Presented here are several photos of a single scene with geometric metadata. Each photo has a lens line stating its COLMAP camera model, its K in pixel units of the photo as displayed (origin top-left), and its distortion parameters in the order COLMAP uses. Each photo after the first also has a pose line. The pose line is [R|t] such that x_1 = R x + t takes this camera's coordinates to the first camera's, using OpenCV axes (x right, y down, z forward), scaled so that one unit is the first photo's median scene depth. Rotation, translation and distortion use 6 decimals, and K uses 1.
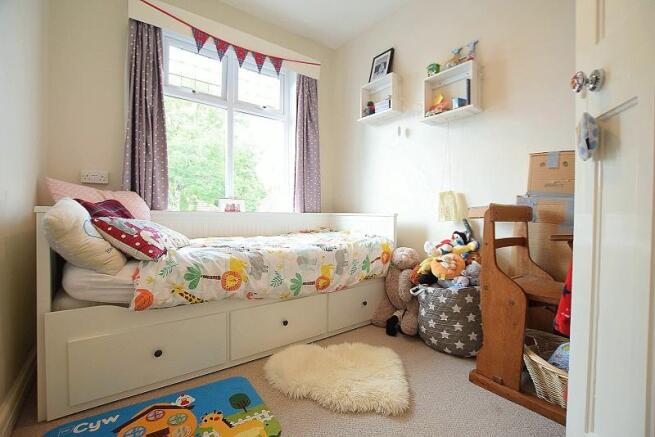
lens RADIAL K [[295.7, 0, 325.2], [0, 295.7, 218.1], [0, 0, 1]] dist [-0.011262, 0.002322]
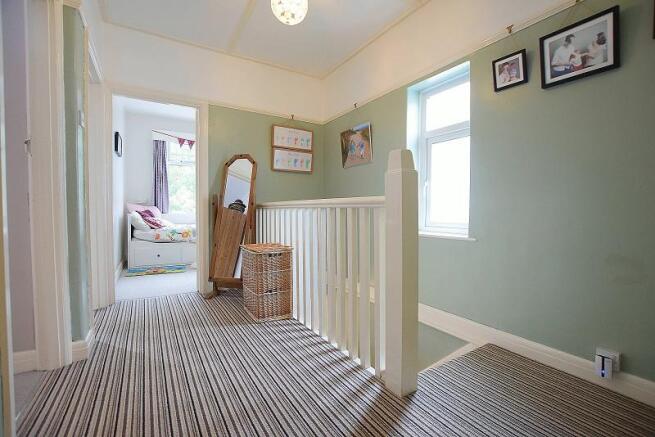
lens RADIAL K [[295.7, 0, 330.1], [0, 295.7, 217.3], [0, 0, 1]] dist [-0.011262, 0.002322]
pose [[0.996676, -0.022298, -0.078351, 1.169750], [0.020944, 0.999617, -0.018063, 0.088110], [0.078724, 0.016362, 0.996762, -1.580239]]
